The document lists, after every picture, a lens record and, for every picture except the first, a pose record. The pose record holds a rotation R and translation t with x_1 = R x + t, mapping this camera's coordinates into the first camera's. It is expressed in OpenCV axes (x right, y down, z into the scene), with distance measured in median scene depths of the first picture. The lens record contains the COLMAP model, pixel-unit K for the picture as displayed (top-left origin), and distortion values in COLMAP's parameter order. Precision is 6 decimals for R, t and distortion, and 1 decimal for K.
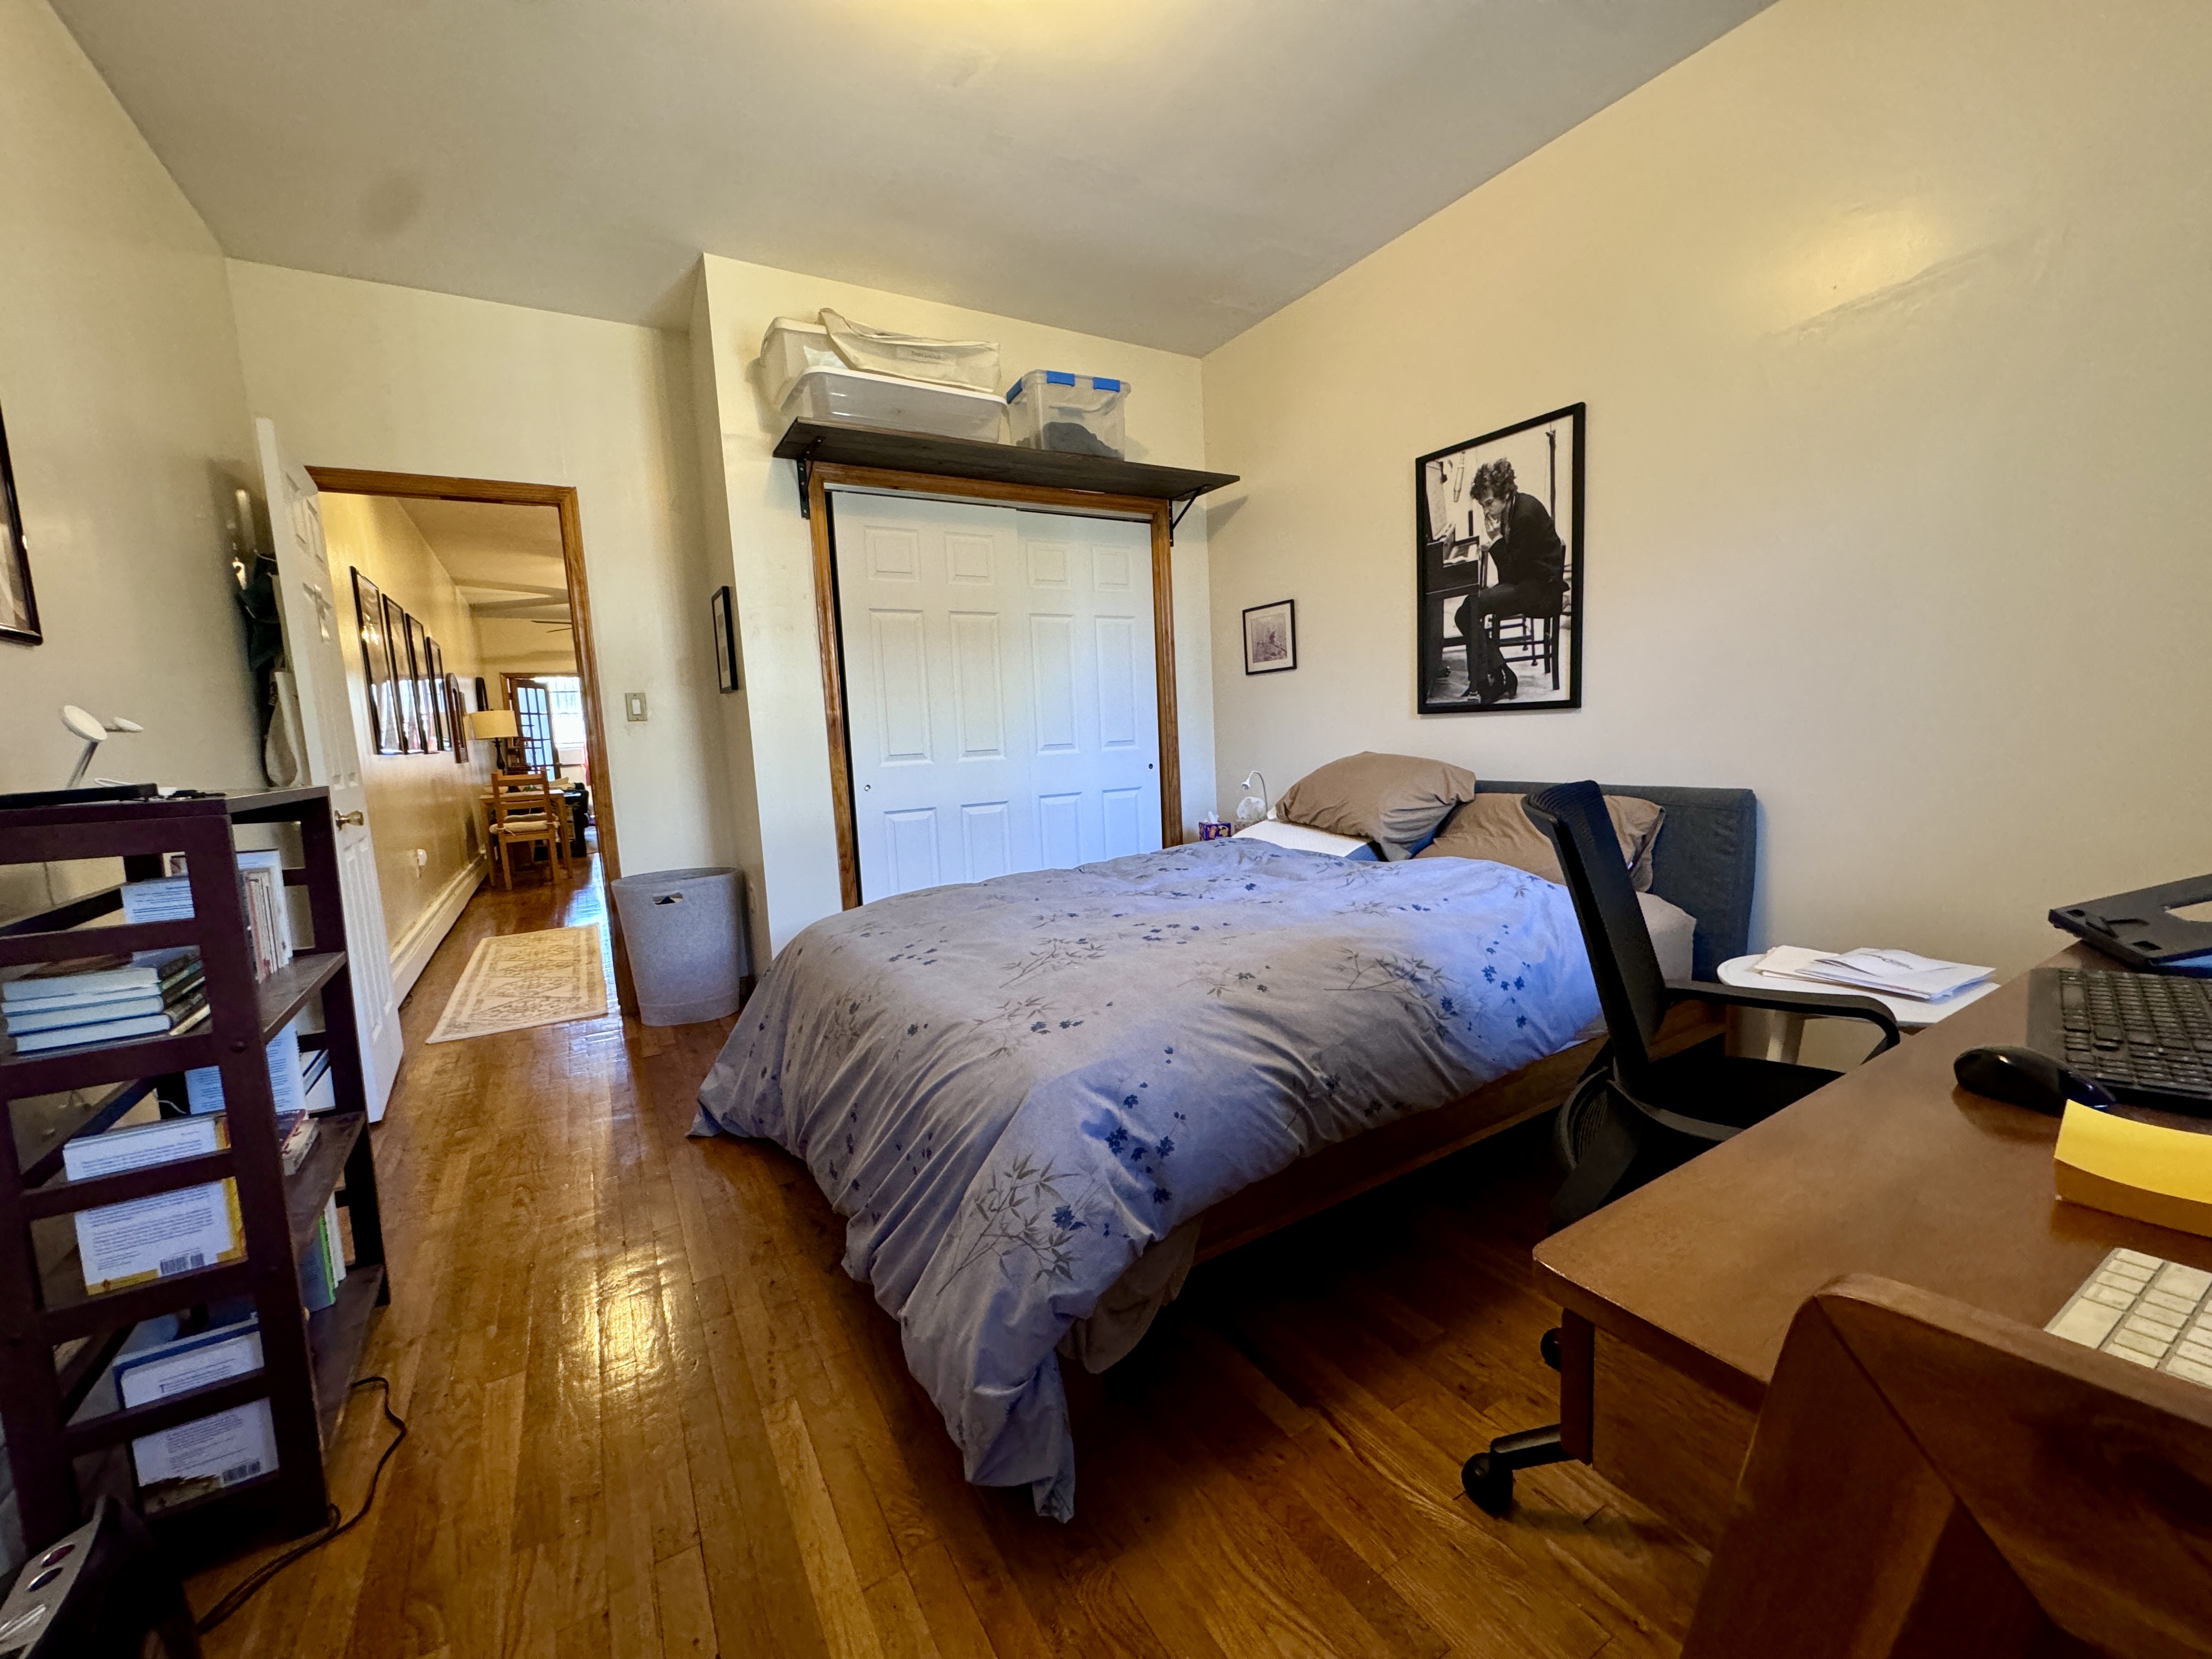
lens RADIAL K [[887.3, 0, 1112.6], [0, 887.3, 829.6], [0, 0, 1]] dist [-0.000101, -0.000163]
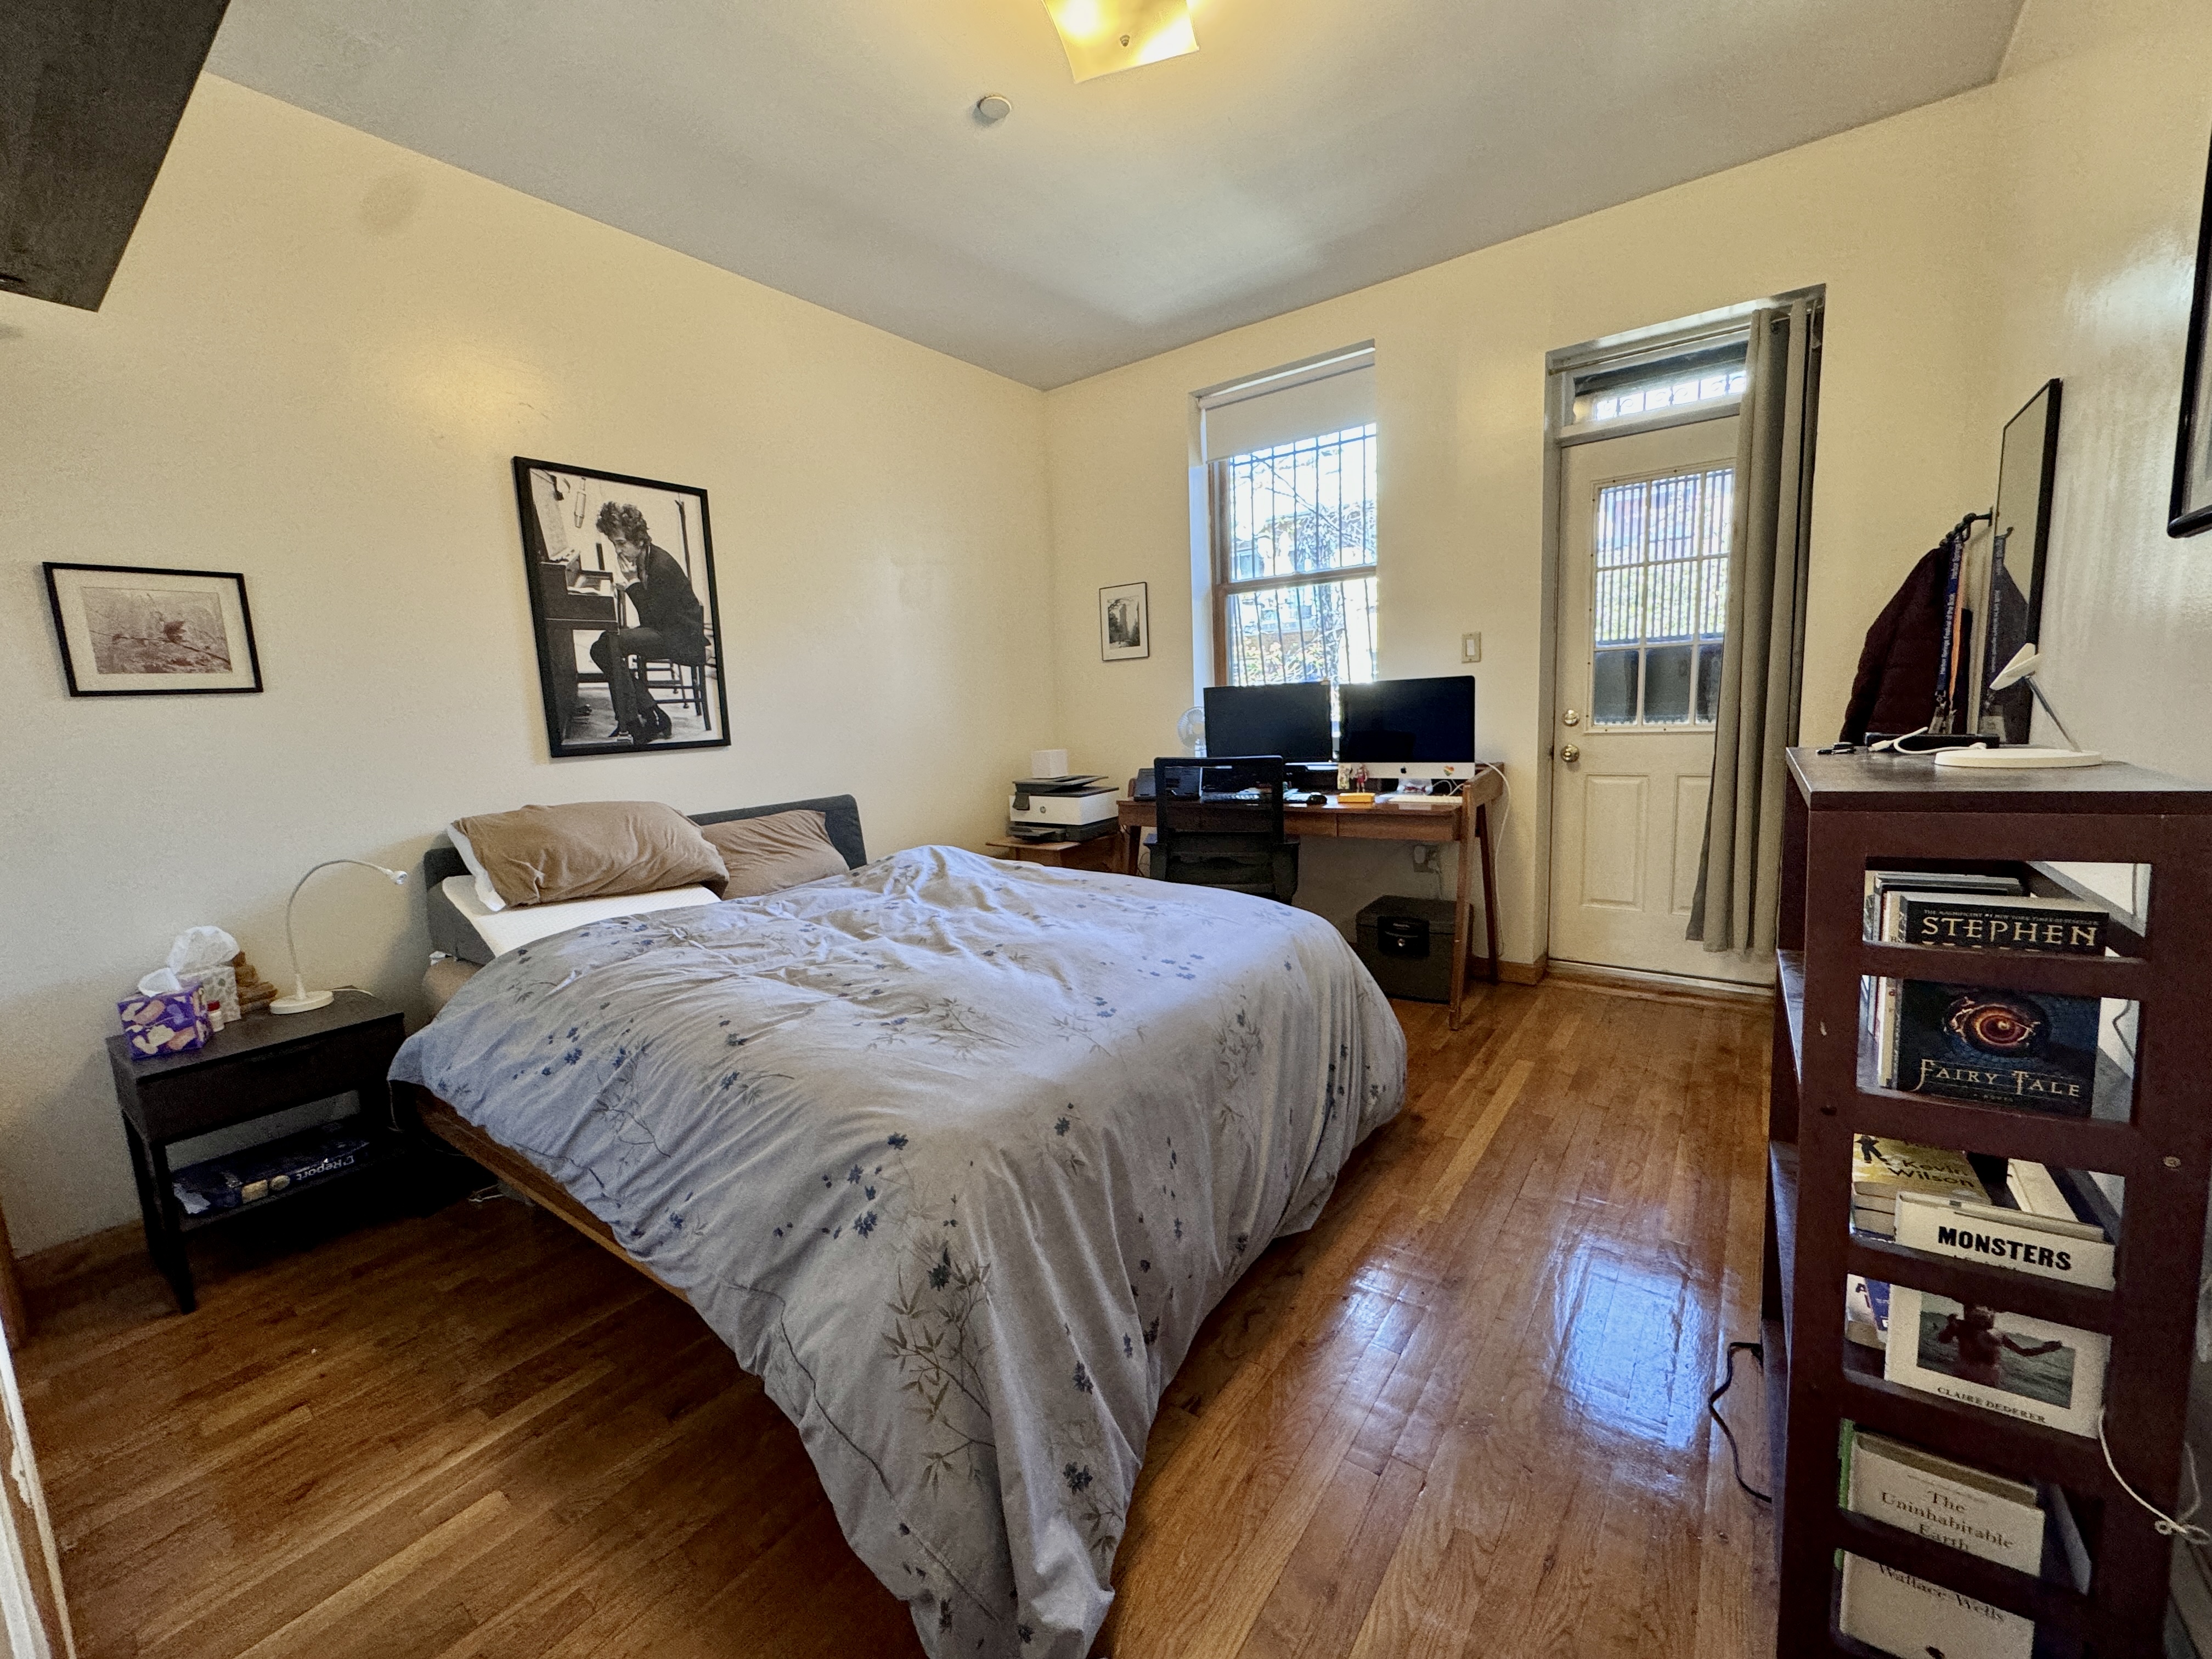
lens RADIAL K [[887.3, 0, 1101.6], [0, 887.3, 827.7], [0, 0, 1]] dist [-0.000101, -0.000163]
pose [[-0.377192, -0.065827, 0.923793, -0.723662], [0.171120, 0.975343, 0.139370, -0.104443], [-0.910189, 0.210649, -0.356627, 0.939386]]
